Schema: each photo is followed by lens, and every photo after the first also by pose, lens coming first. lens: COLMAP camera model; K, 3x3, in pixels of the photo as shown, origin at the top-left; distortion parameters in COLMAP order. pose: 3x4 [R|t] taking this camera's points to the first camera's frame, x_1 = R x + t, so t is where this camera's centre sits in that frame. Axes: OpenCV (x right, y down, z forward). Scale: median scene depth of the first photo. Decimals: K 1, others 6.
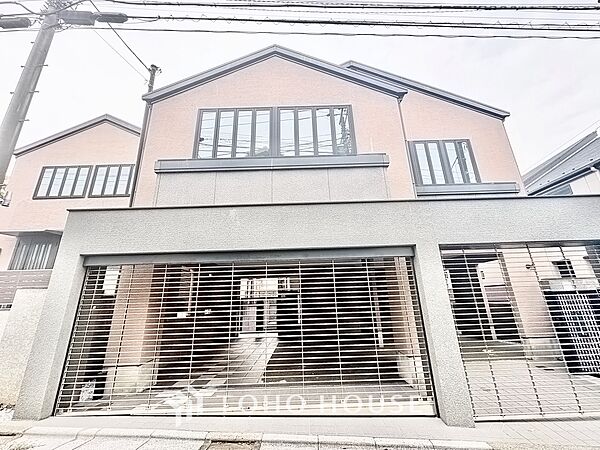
lens RADIAL K [[240.0, 0, 299.5], [0, 240.0, 225.2], [0, 0, 1]] dist [-0.000847, -0.000336]
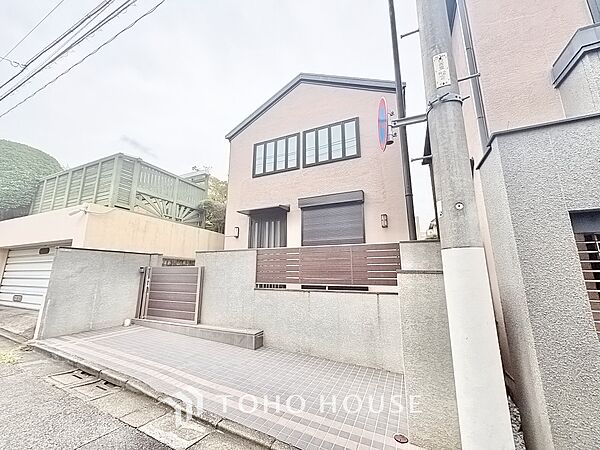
lens RADIAL K [[238.8, 0, 300.0], [0, 238.8, 225.7], [0, 0, 1]] dist [-0.000125, -0.000145]
pose [[0.912092, -0.051274, -0.406766, -0.608333], [0.093420, 0.992041, 0.084425, 0.029034], [0.399200, -0.115003, 0.909623, 0.163260]]
